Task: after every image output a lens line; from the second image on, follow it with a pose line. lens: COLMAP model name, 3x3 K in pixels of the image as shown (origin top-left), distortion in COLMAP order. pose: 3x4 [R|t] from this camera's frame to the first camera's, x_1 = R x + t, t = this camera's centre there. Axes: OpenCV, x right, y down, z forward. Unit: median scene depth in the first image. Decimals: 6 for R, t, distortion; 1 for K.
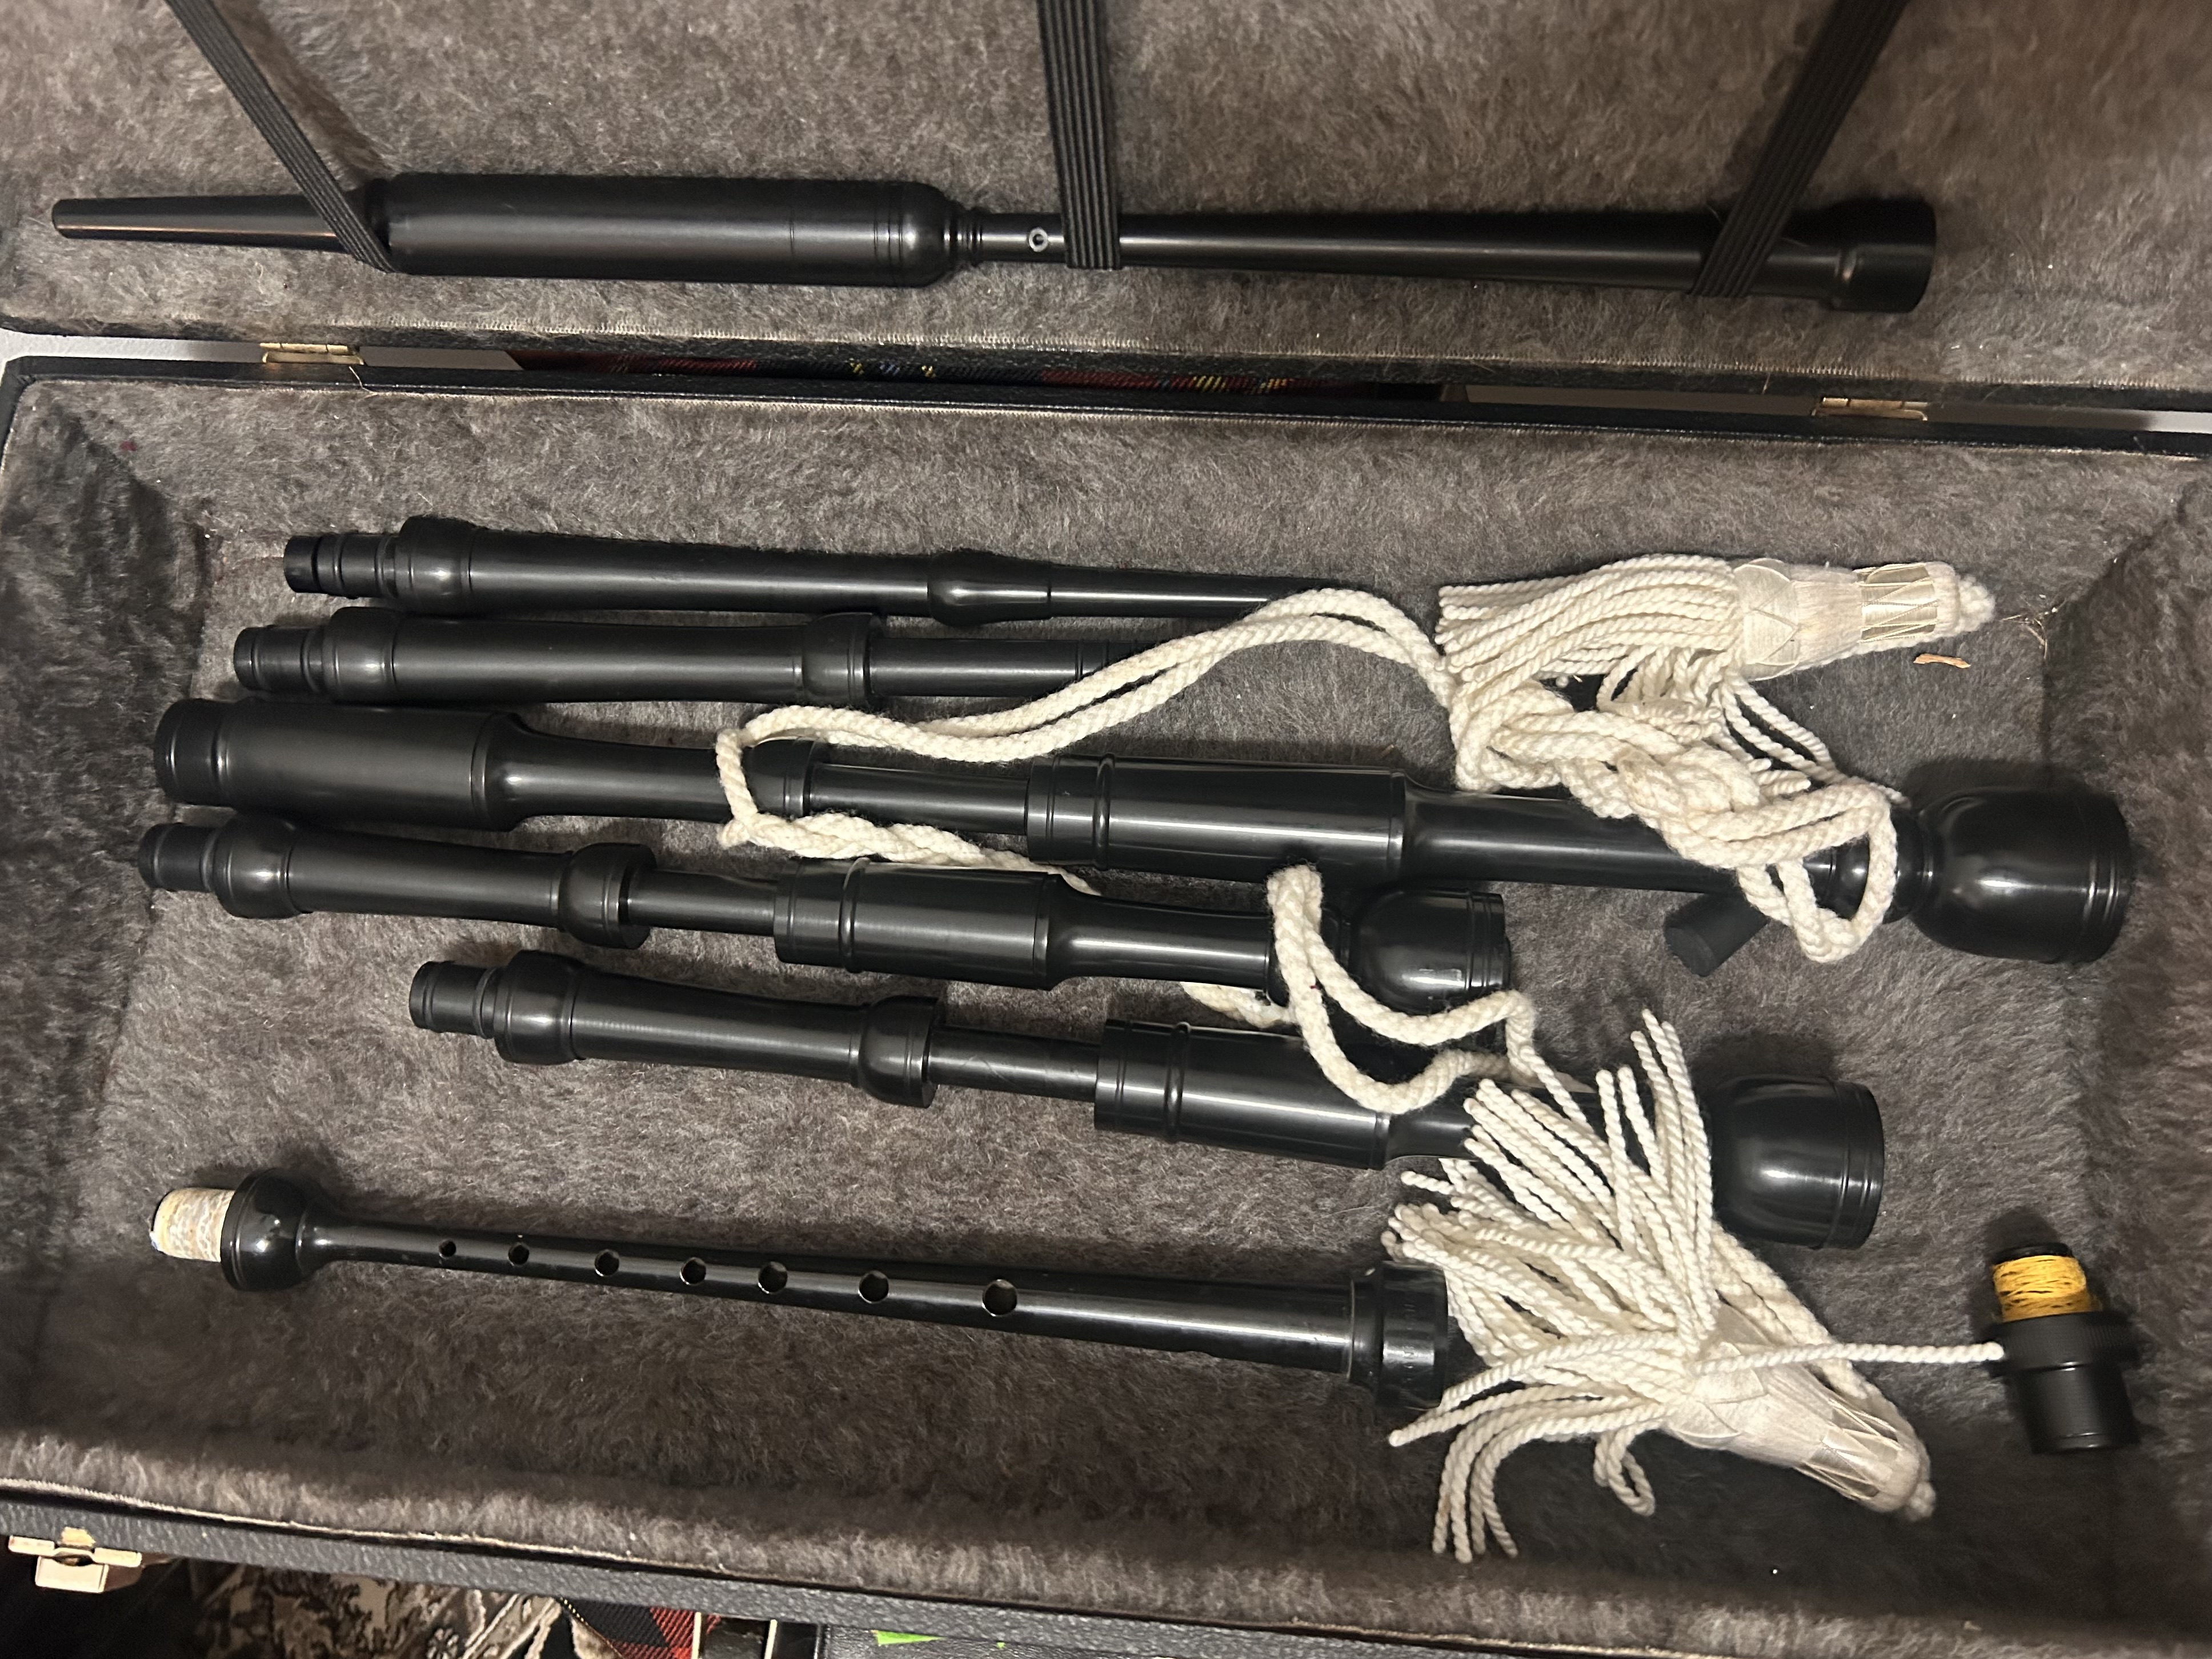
lens RADIAL K [[1684.1, 0, 1092.8], [0, 1684.1, 824.5], [0, 0, 1]] dist [-0.008506, -0.002247]
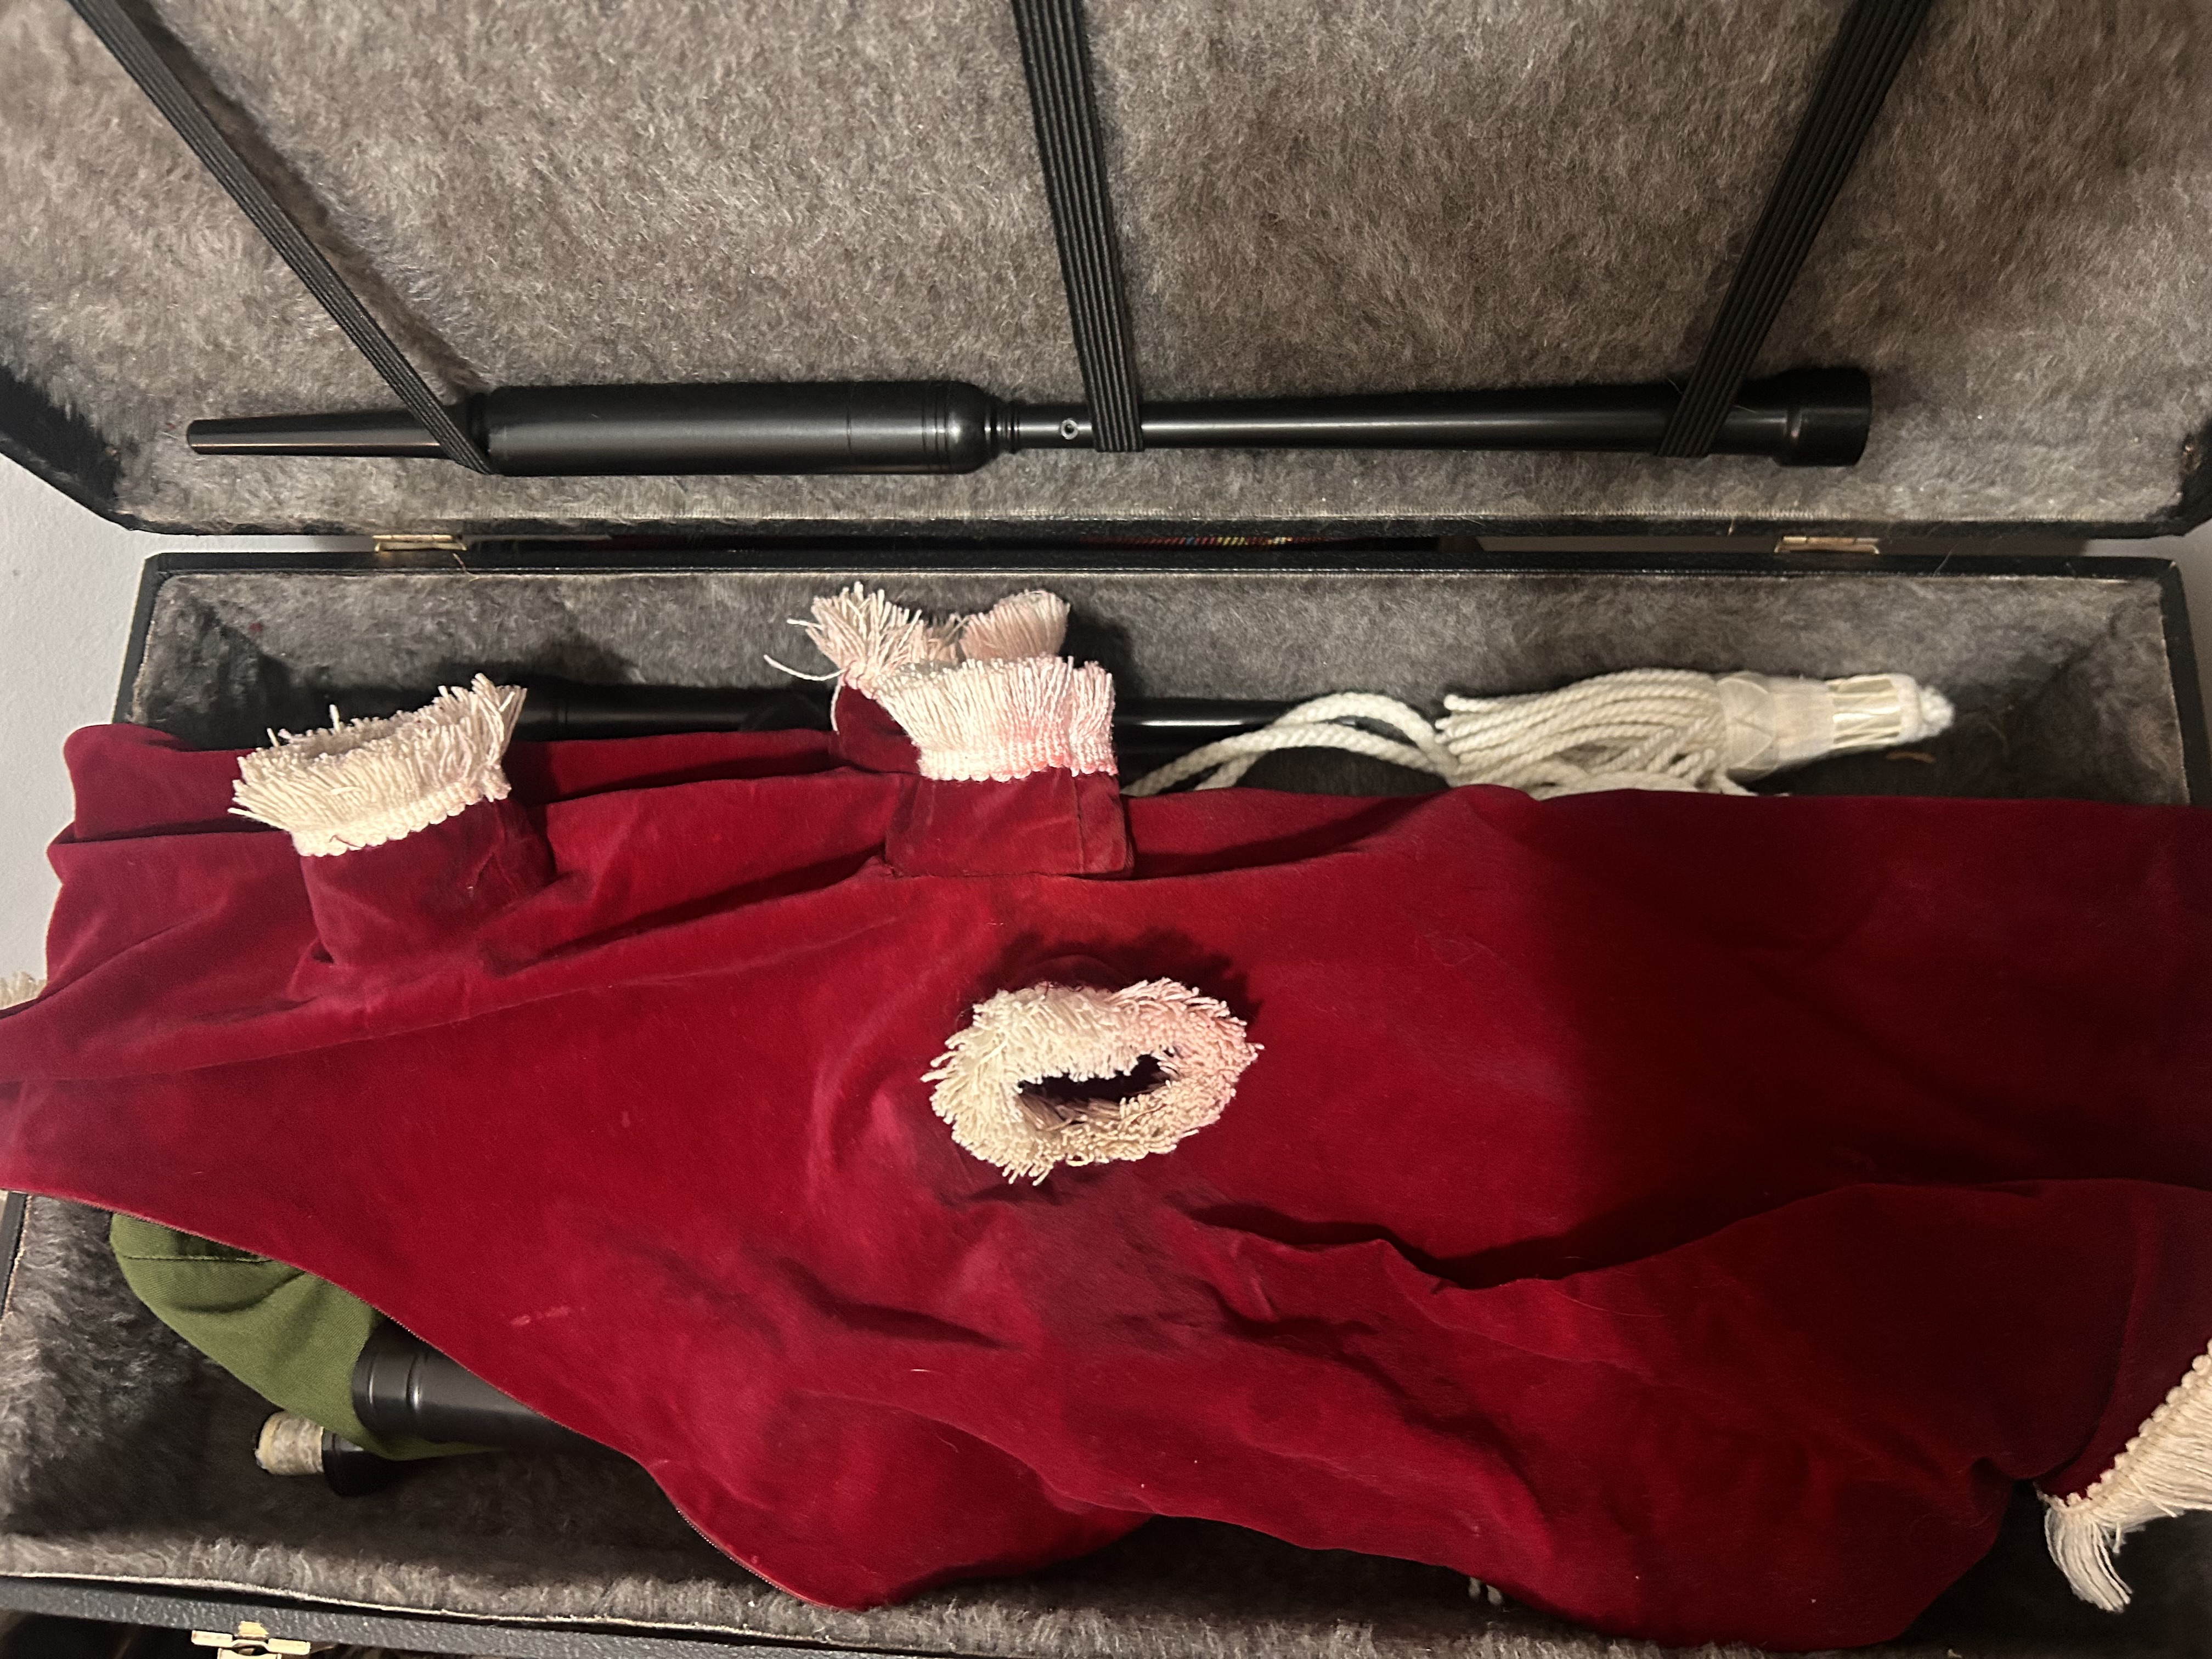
lens RADIAL K [[1639.3, 0, 1141.3], [0, 1639.3, 832.4], [0, 0, 1]] dist [-0.000294, -0.014659]
pose [[0.999255, -0.037610, -0.008646, 0.014228], [0.037481, 0.999191, -0.014583, -0.059787], [0.009187, 0.014248, 0.999856, -0.080322]]
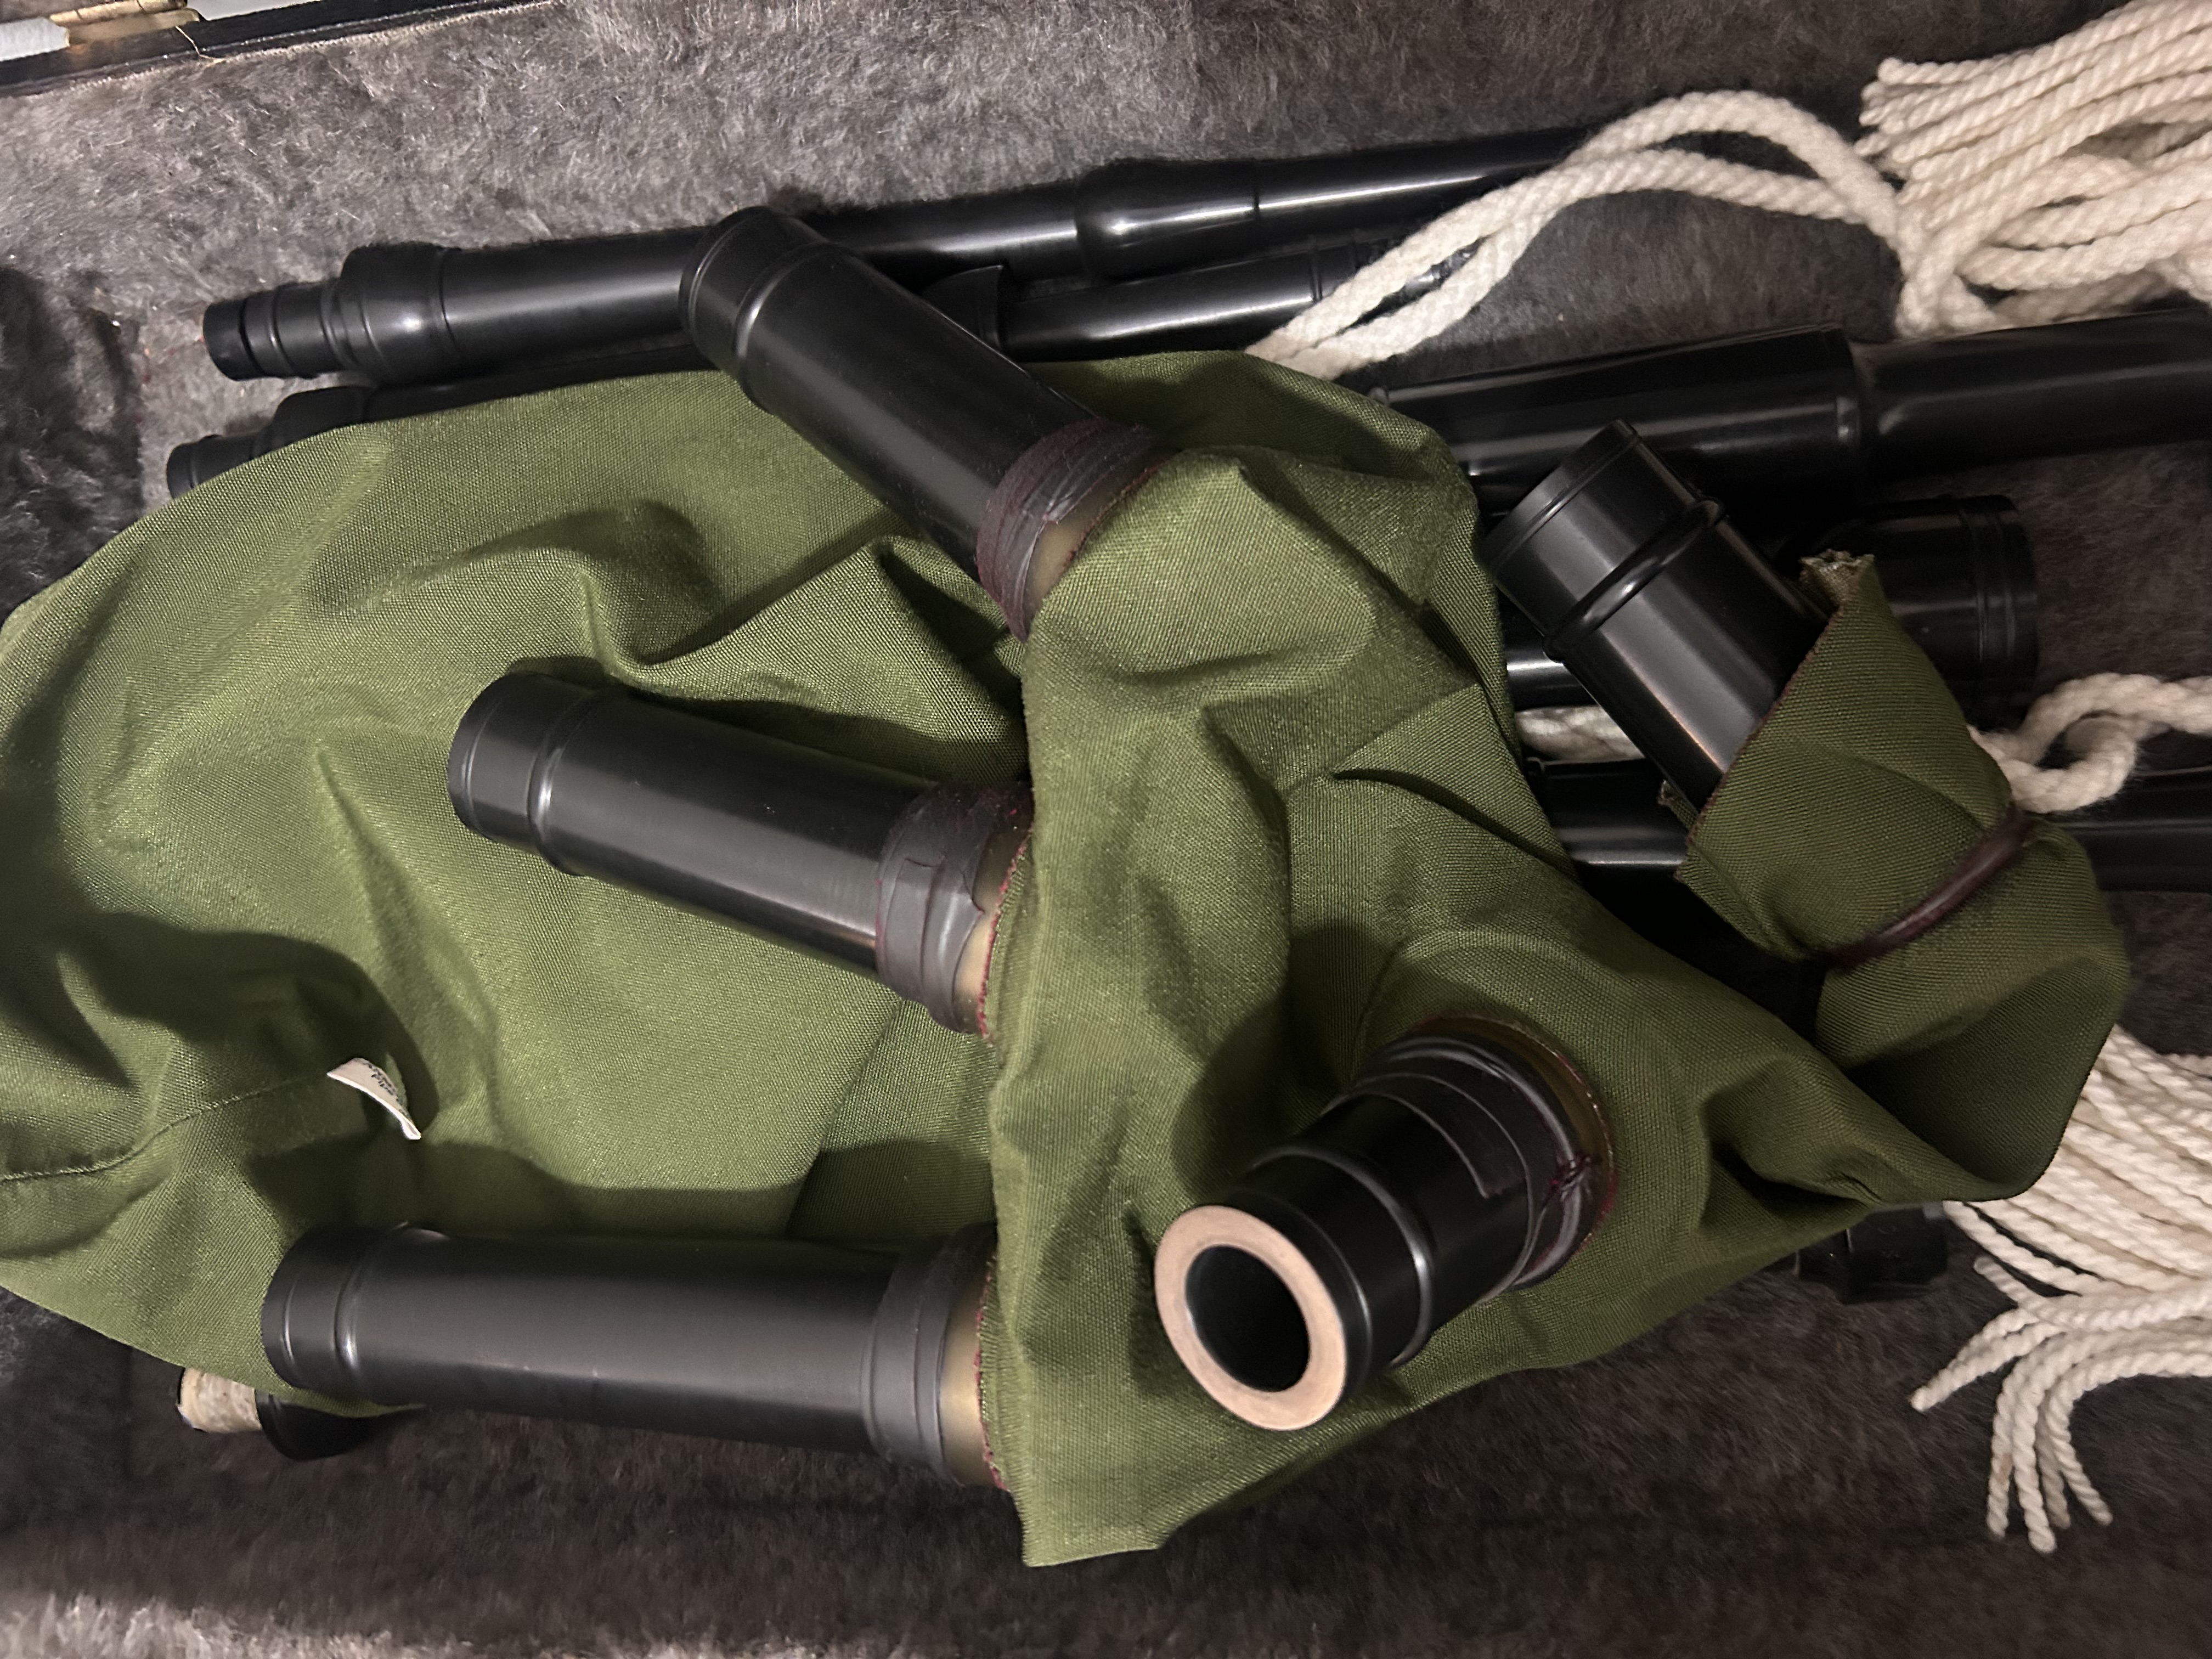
lens RADIAL K [[1684.1, 0, 1092.8], [0, 1684.1, 824.5], [0, 0, 1]] dist [-0.008506, -0.002247]
pose [[0.983750, -0.122663, -0.131110, -0.038625], [0.145112, 0.973217, 0.178299, -0.031863], [0.105727, -0.194427, 0.975202, 0.351012]]
